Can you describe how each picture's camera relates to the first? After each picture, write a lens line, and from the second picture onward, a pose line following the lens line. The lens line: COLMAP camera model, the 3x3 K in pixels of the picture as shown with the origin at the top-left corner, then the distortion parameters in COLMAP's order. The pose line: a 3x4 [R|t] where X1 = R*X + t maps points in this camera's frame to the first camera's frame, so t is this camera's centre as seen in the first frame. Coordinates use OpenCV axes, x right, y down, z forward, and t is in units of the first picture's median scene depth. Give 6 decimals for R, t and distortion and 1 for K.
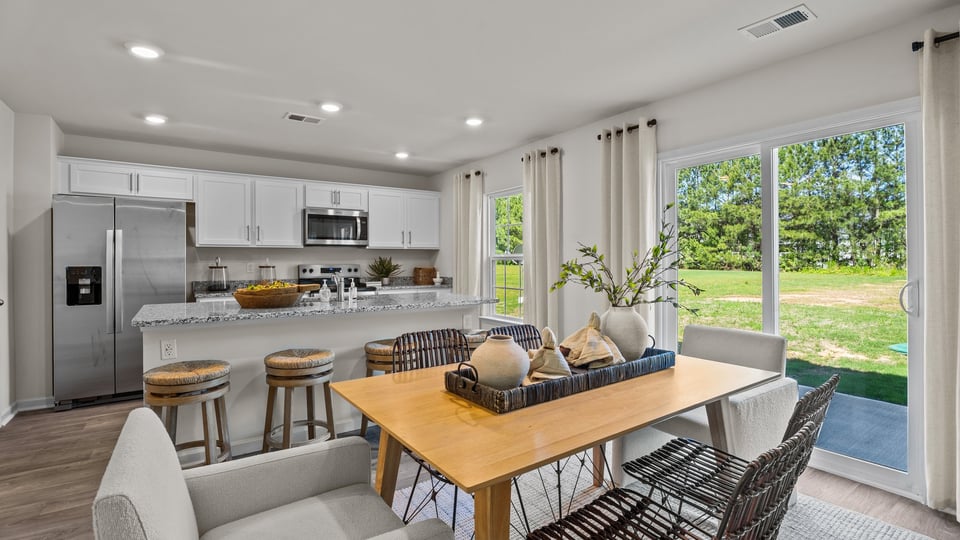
lens RADIAL K [[437.3, 0, 478.9], [0, 437.3, 263.9], [0, 0, 1]] dist [-0.013353, -0.000219]
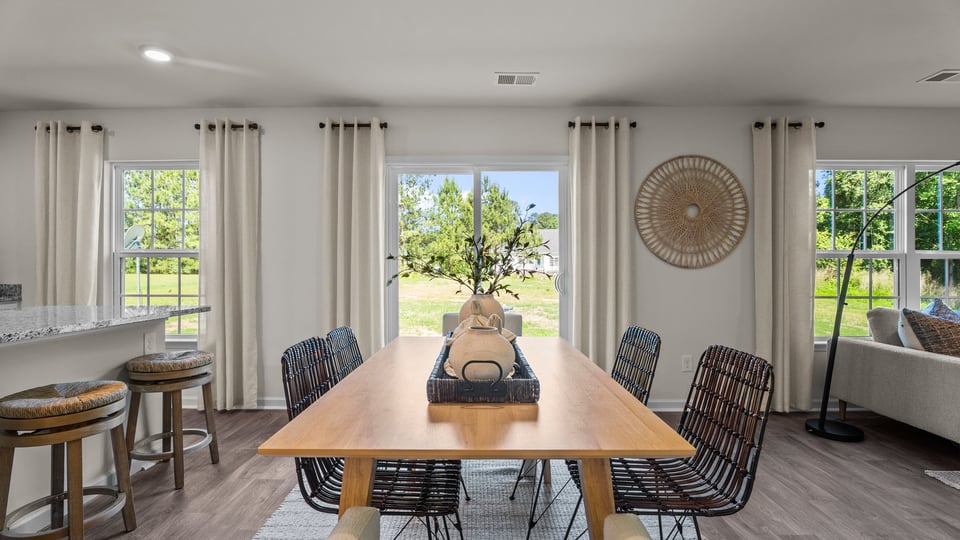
lens RADIAL K [[431.7, 0, 480.0], [0, 431.7, 270.0], [0, 0, 1]] dist [-0.015032, 0.000225]
pose [[0.583487, -0.001403, 0.812121, -0.198766], [0.002724, 0.999996, -0.000229, 0.014072], [-0.812118, 0.002346, 0.583489, 0.141113]]
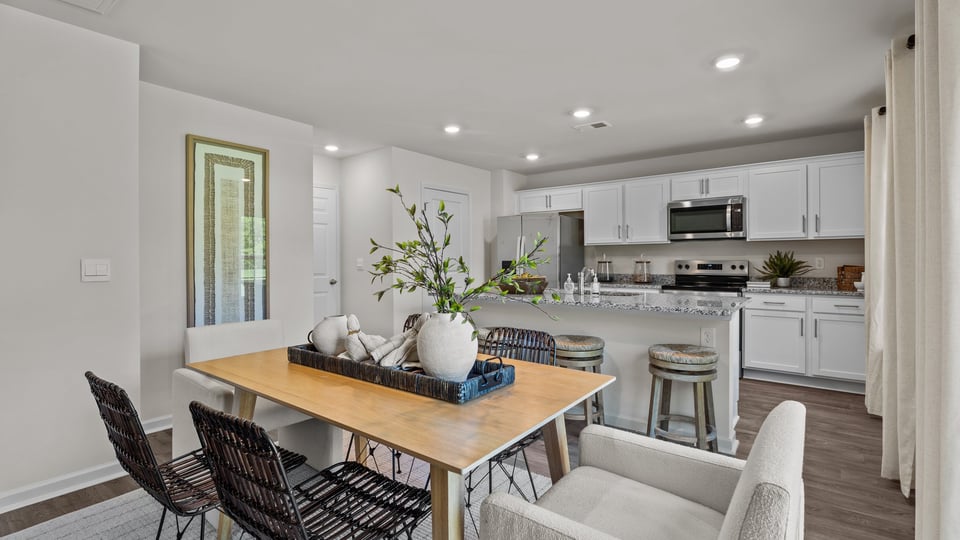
lens RADIAL K [[437.3, 0, 478.9], [0, 437.3, 263.9], [0, 0, 1]] dist [-0.013353, -0.000219]
pose [[0.294183, 0.011951, -0.955674, 0.416482], [-0.002616, 0.999928, 0.011699, -0.000422], [0.955746, -0.000942, 0.294193, 0.301635]]
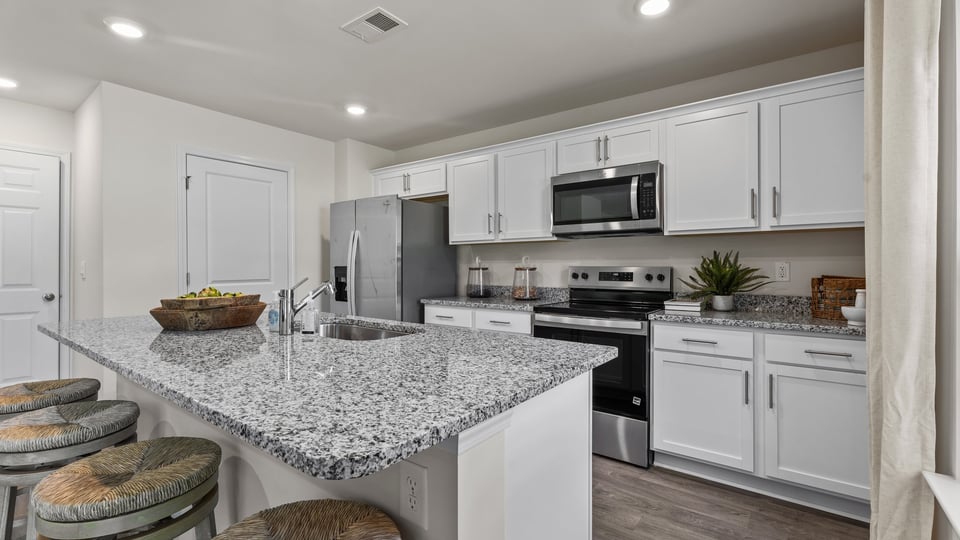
lens RADIAL K [[428.3, 0, 479.8], [0, 428.3, 264.7], [0, 0, 1]] dist [0.002502, 0.000502]
pose [[0.314553, -0.000618, -0.949240, 0.160230], [-0.007043, 0.999971, -0.002985, 0.002266], [0.949214, 0.007625, 0.314539, 0.704846]]
